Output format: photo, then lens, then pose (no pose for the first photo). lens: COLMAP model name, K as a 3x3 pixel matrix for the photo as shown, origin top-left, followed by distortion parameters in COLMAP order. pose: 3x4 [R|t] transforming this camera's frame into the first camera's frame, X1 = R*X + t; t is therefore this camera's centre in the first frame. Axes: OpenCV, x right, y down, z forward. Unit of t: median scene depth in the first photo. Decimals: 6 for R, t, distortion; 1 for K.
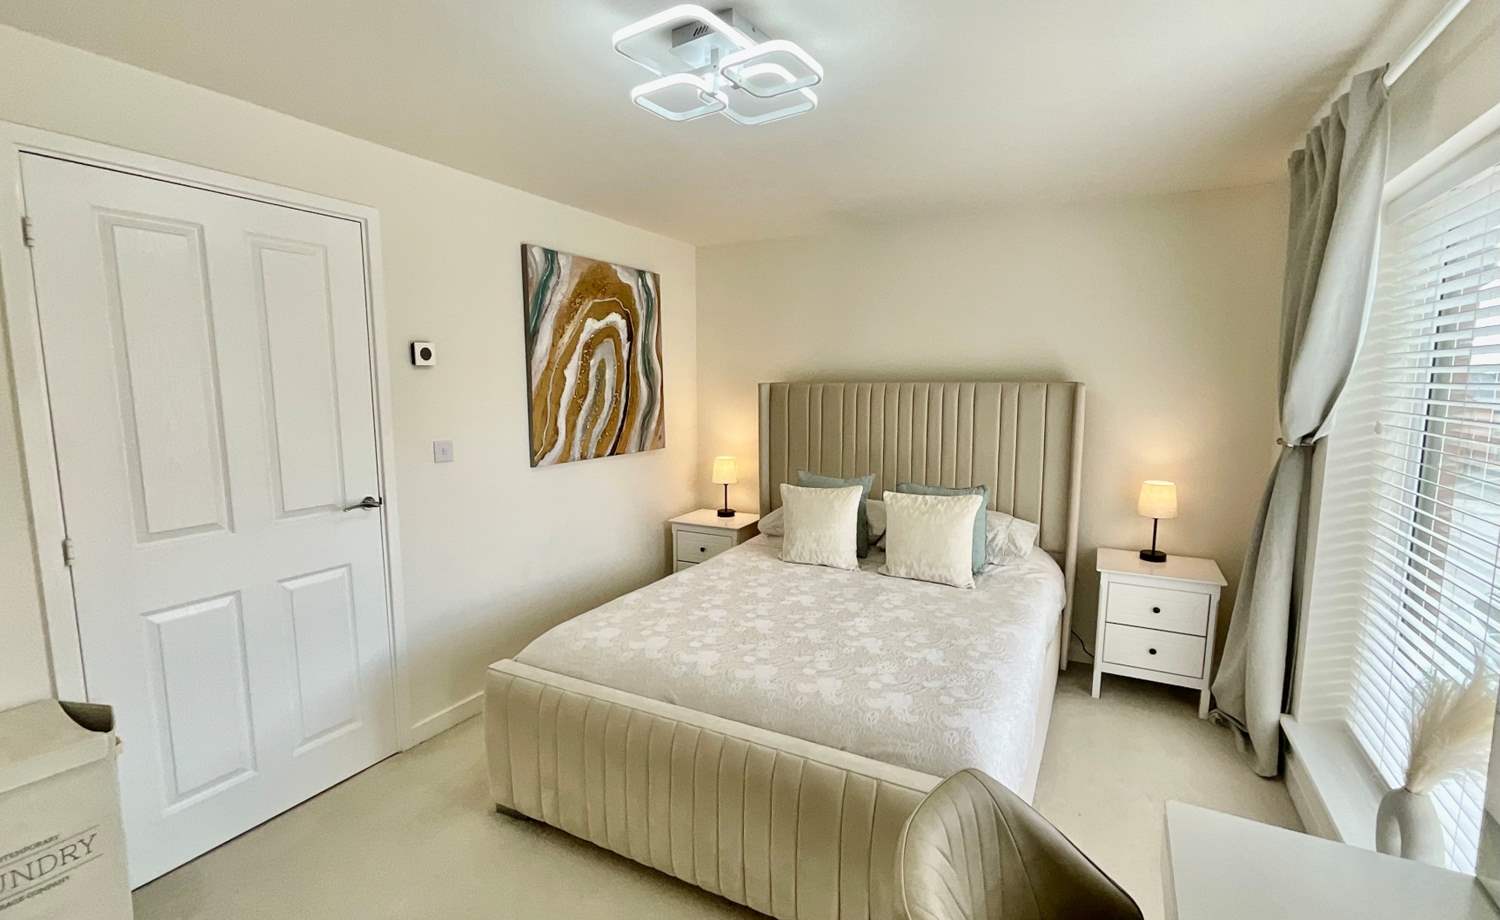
lens RADIAL K [[661.4, 0, 750.0], [0, 661.4, 460.0], [0, 0, 1]] dist [-0.001240, -0.000058]
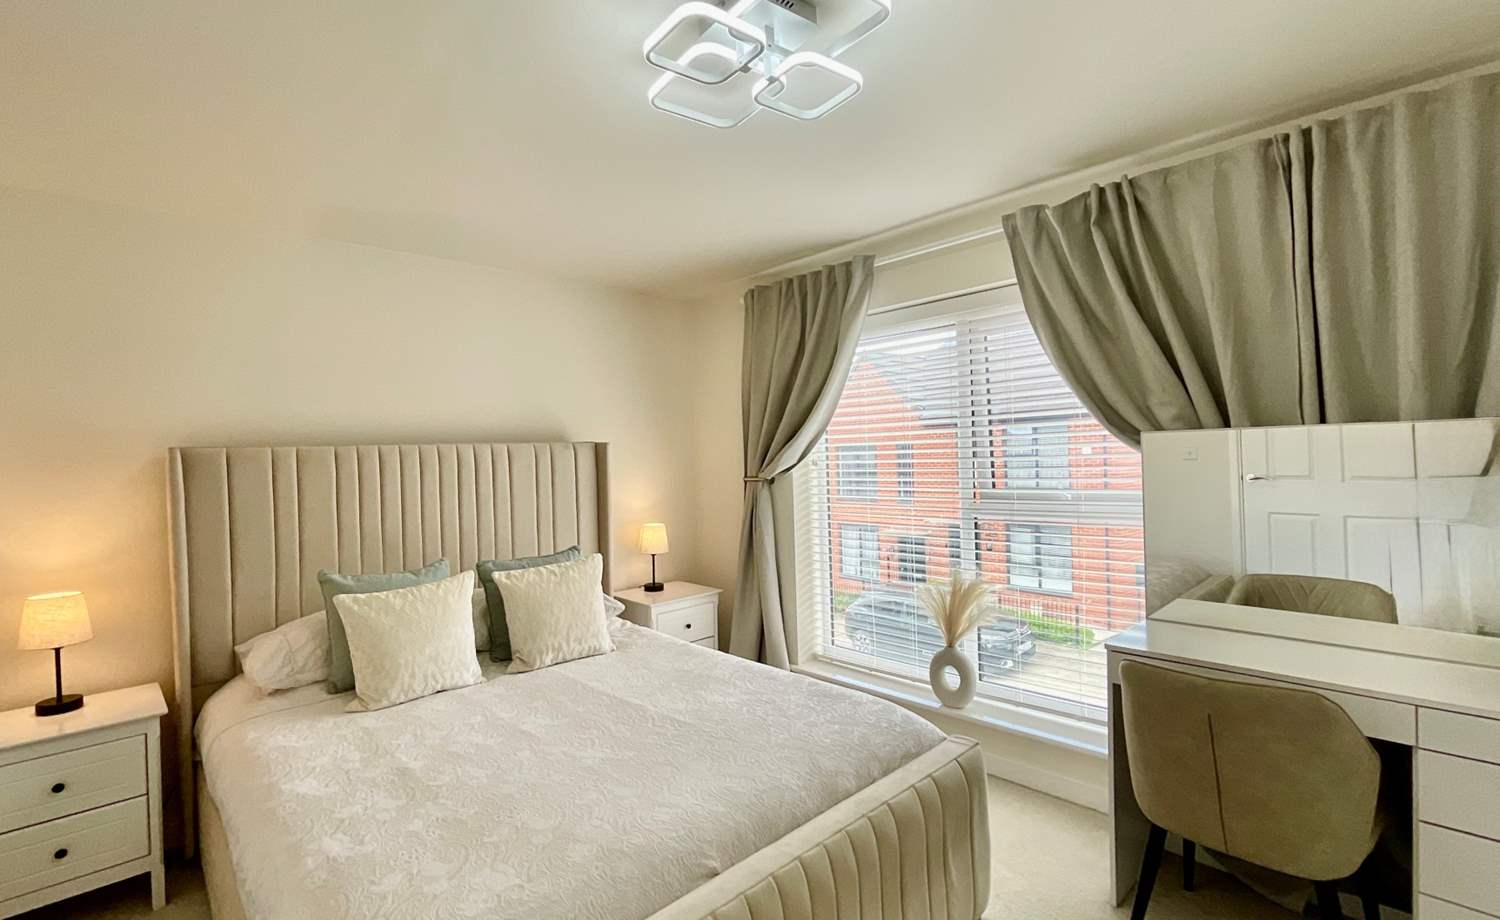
lens RADIAL K [[690.4, 0, 719.1], [0, 690.4, 456.4], [0, 0, 1]] dist [-0.000460, -0.000027]
pose [[0.331219, -0.009137, 0.943510, -0.504079], [0.143488, 0.988811, -0.040796, -0.019152], [-0.932580, 0.148895, 0.328824, 0.447044]]
